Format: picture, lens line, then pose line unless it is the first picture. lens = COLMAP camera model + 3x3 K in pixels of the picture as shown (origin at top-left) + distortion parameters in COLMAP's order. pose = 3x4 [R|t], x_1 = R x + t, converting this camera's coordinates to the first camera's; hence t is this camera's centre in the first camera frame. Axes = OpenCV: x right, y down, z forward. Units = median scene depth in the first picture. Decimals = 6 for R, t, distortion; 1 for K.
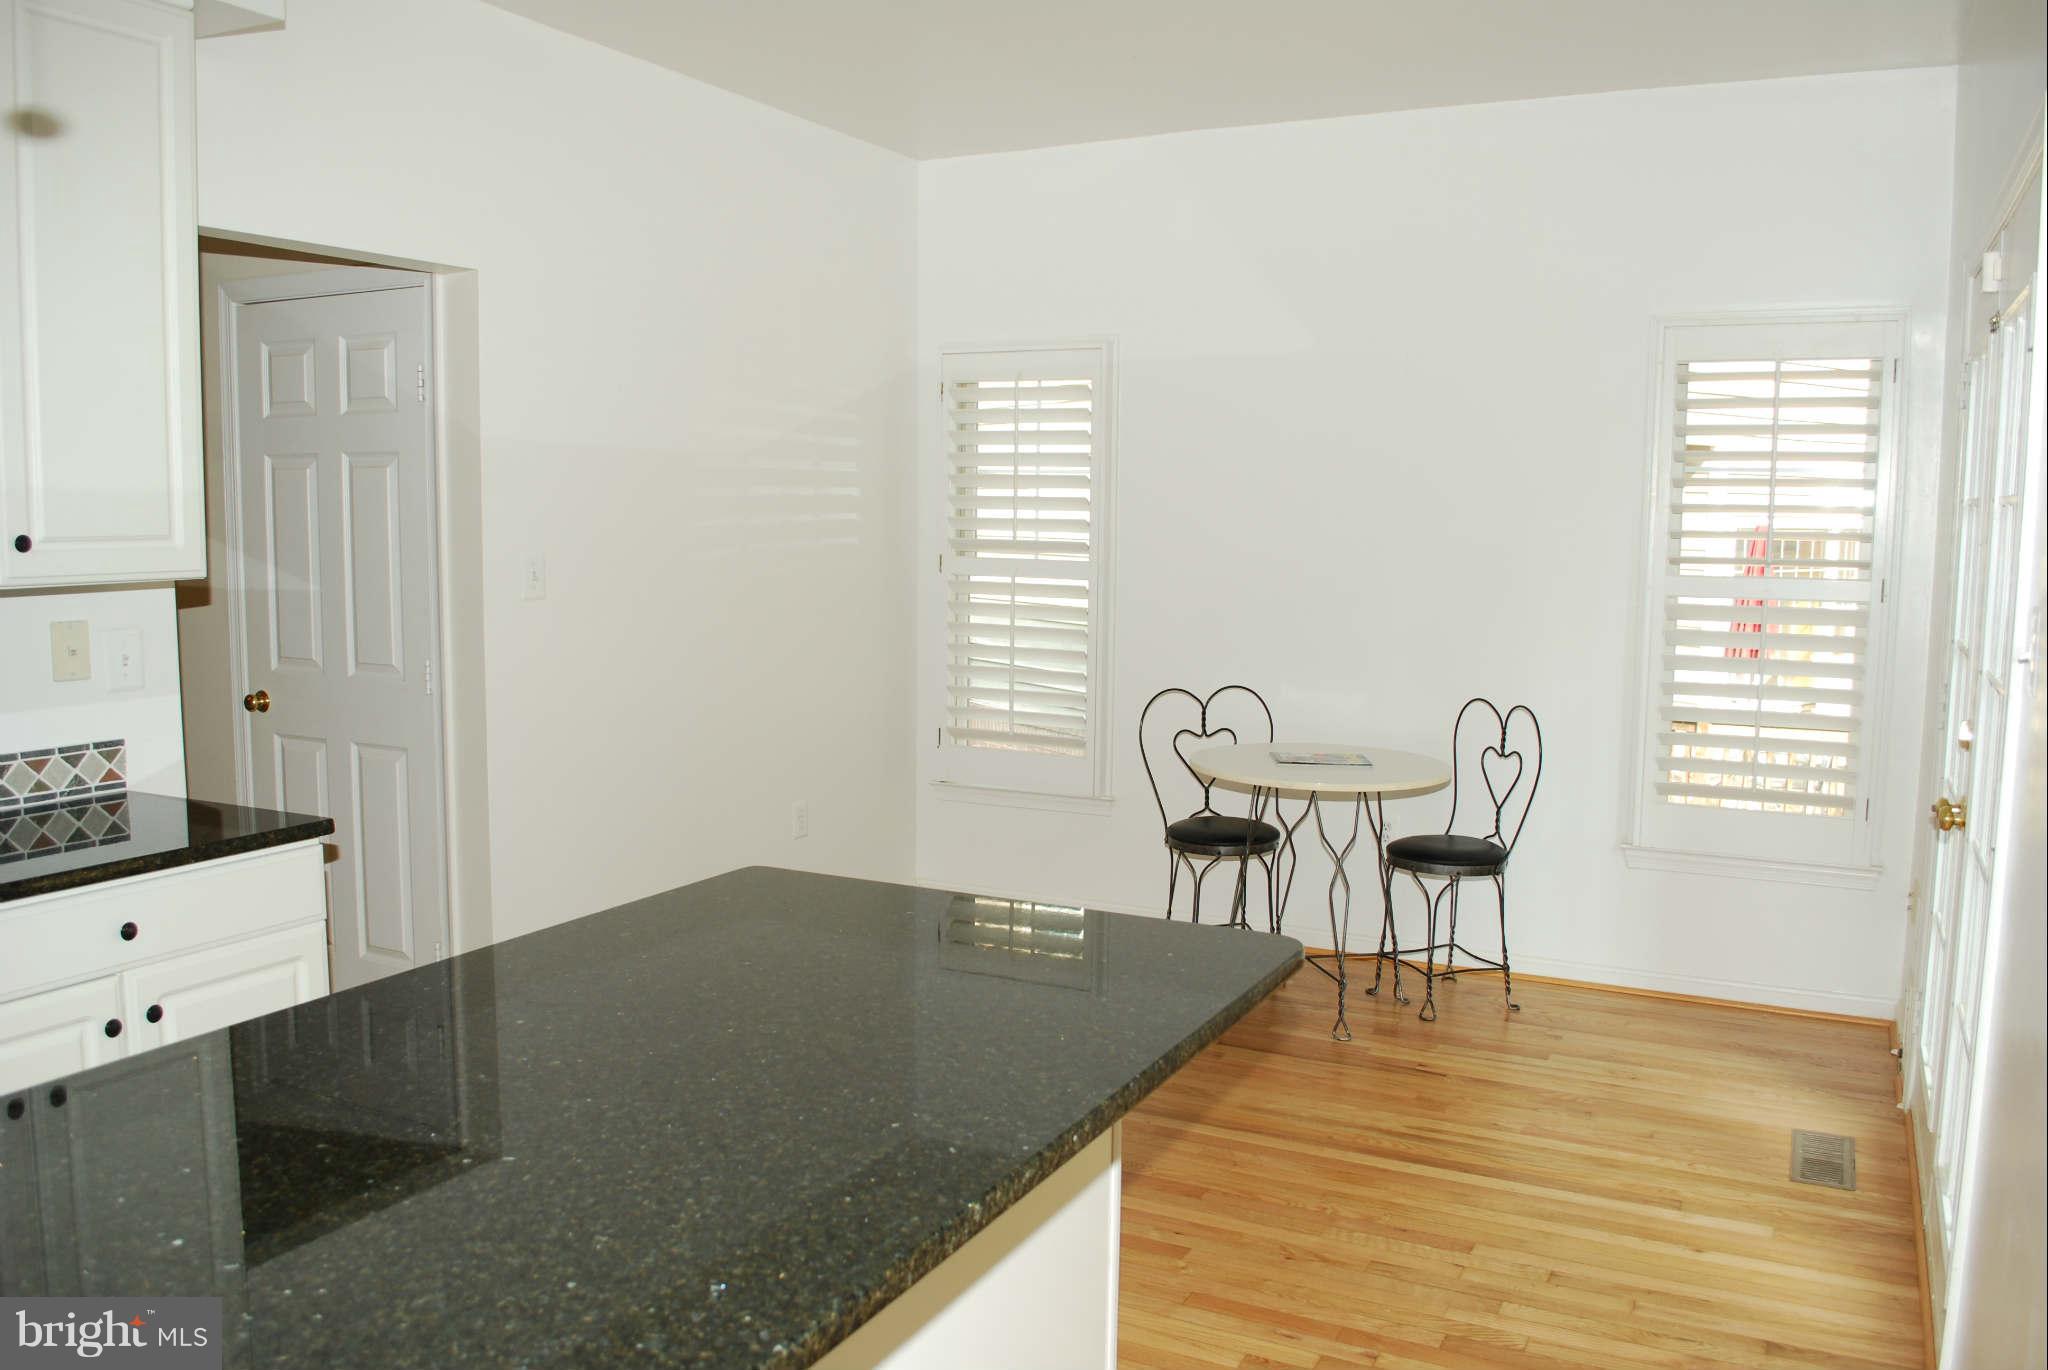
lens RADIAL K [[1626.4, 0, 1024.0], [0, 1626.4, 685.0], [0, 0, 1]] dist [-0.060121, 0.005505]
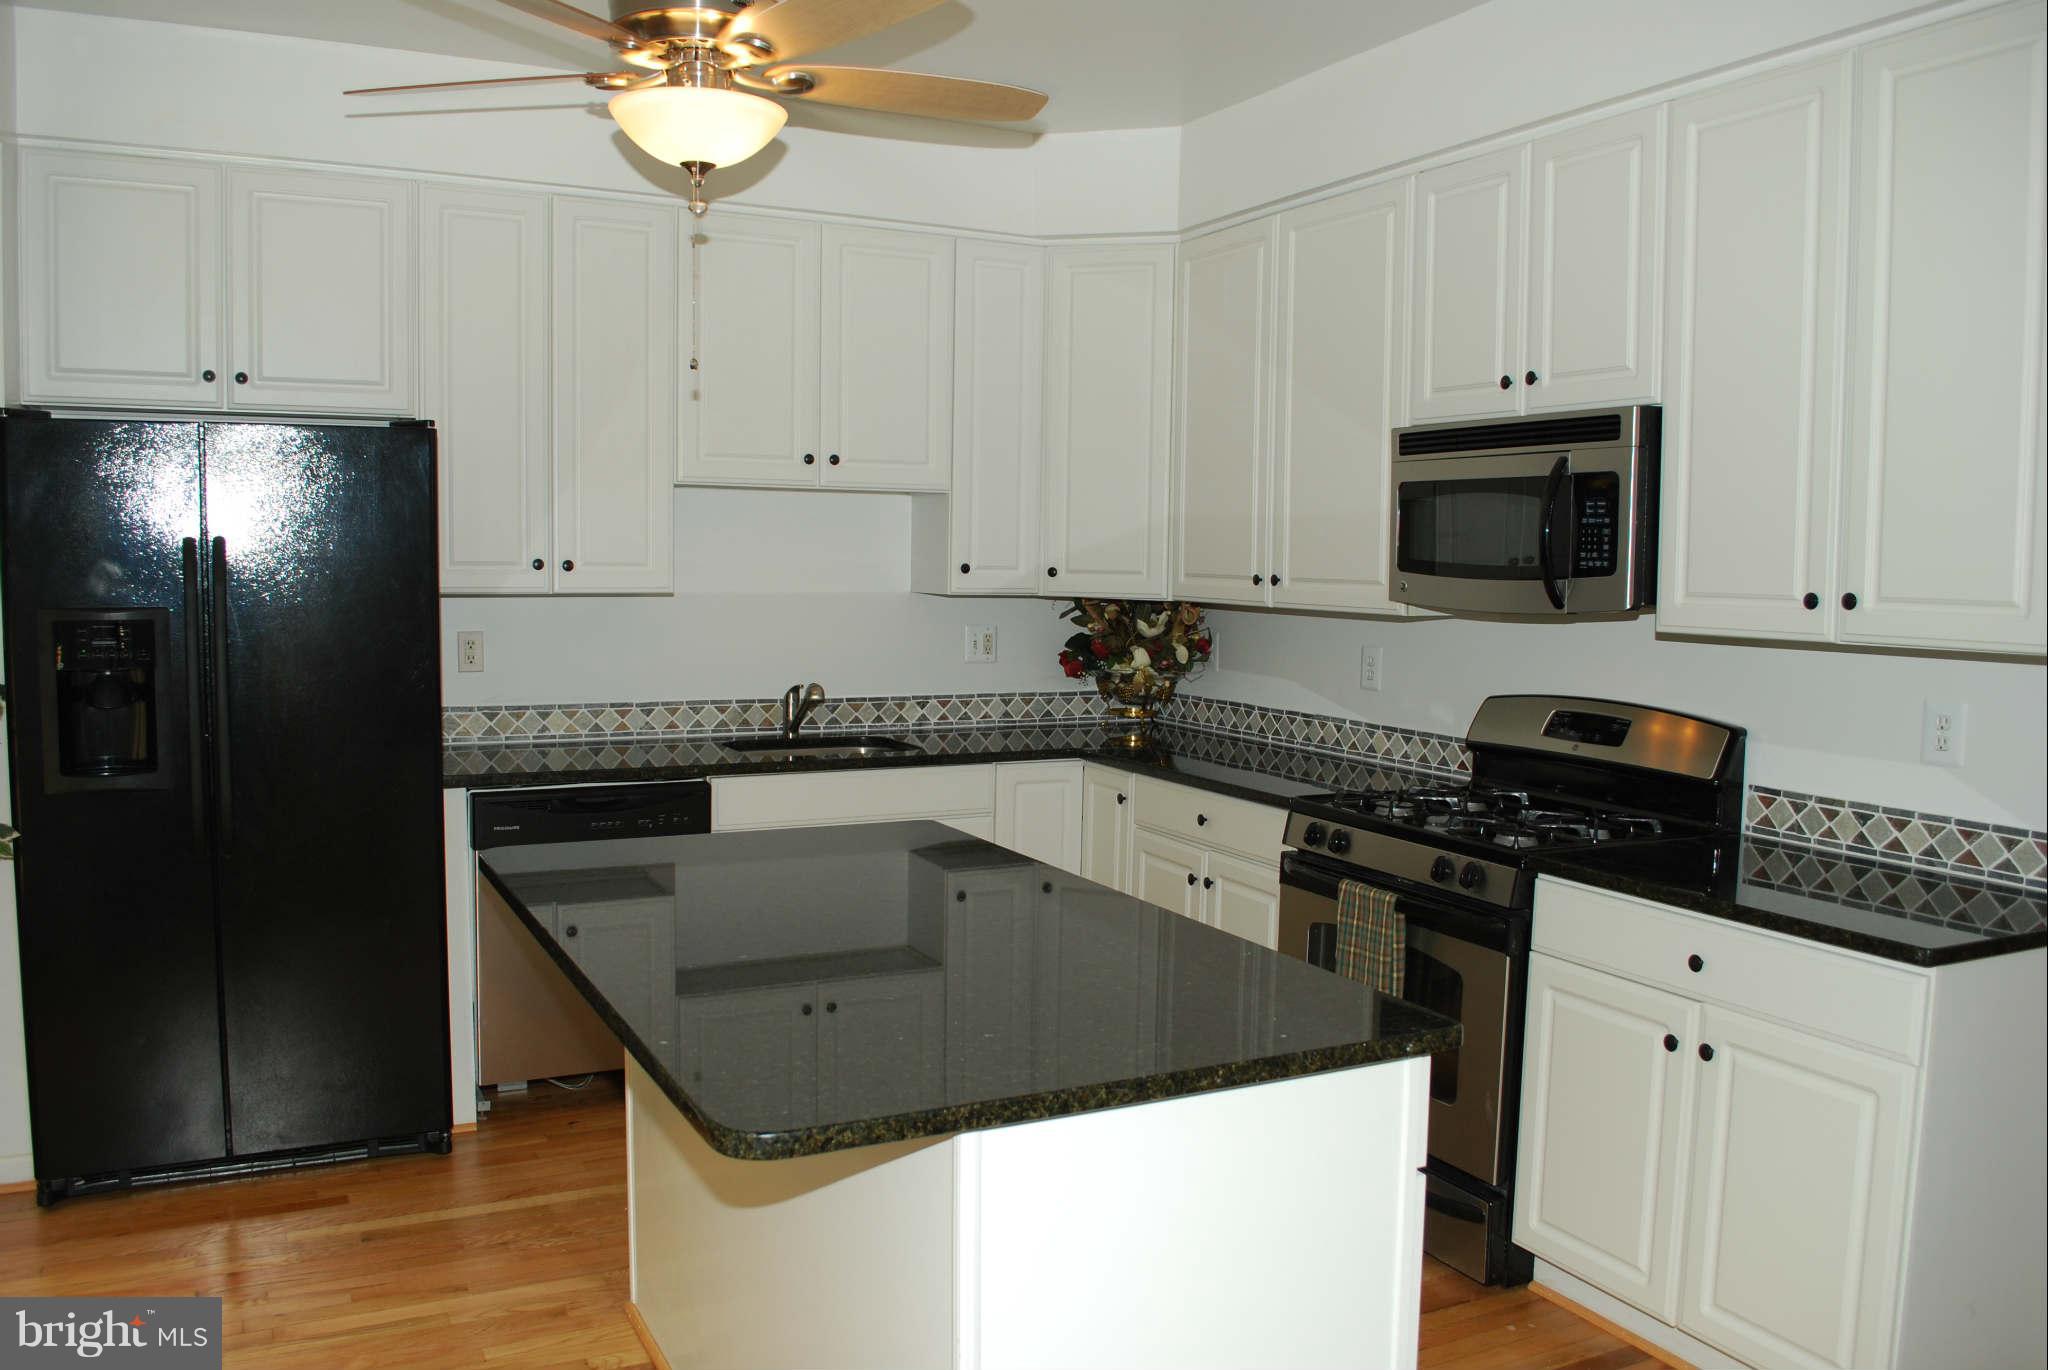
lens RADIAL K [[1626.4, 0, 1024.0], [0, 1626.4, 685.0], [0, 0, 1]] dist [-0.060121, 0.005505]
pose [[-0.589353, 0.045557, -0.806590, 0.855199], [-0.105390, 0.985541, 0.132669, -0.188288], [0.800972, 0.163195, -0.576031, 1.899499]]
